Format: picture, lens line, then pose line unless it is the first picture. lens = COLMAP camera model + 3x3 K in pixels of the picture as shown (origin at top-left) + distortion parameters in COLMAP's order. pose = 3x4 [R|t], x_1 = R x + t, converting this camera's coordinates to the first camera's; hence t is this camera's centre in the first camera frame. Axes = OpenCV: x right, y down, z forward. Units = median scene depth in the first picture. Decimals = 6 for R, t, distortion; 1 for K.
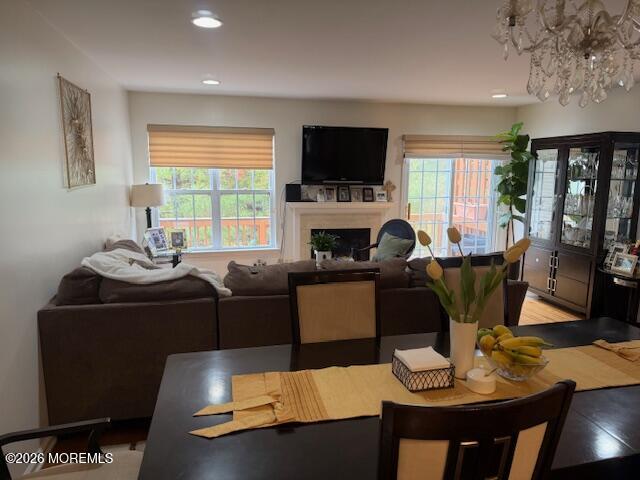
lens RADIAL K [[456.7, 0, 320.0], [0, 456.7, 240.0], [0, 0, 1]] dist [0.162299, -0.201838]
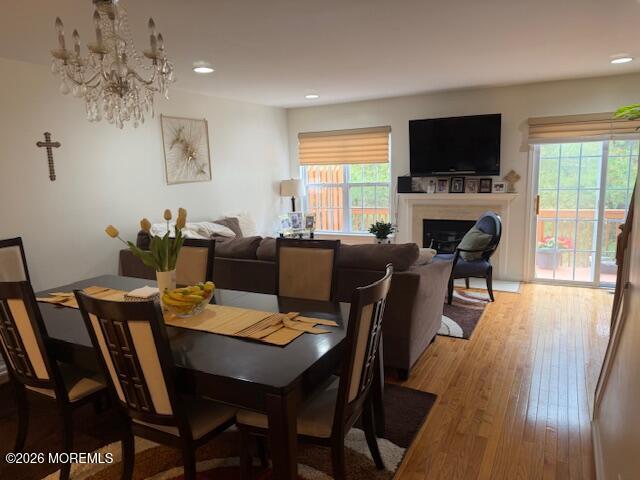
lens RADIAL K [[456.7, 0, 320.0], [0, 456.7, 240.0], [0, 0, 1]] dist [0.162299, -0.201838]
pose [[0.752258, 0.077167, -0.654334, 0.499985], [-0.064331, 0.996975, 0.043617, -0.007938], [0.655720, 0.009283, 0.754947, 0.059938]]
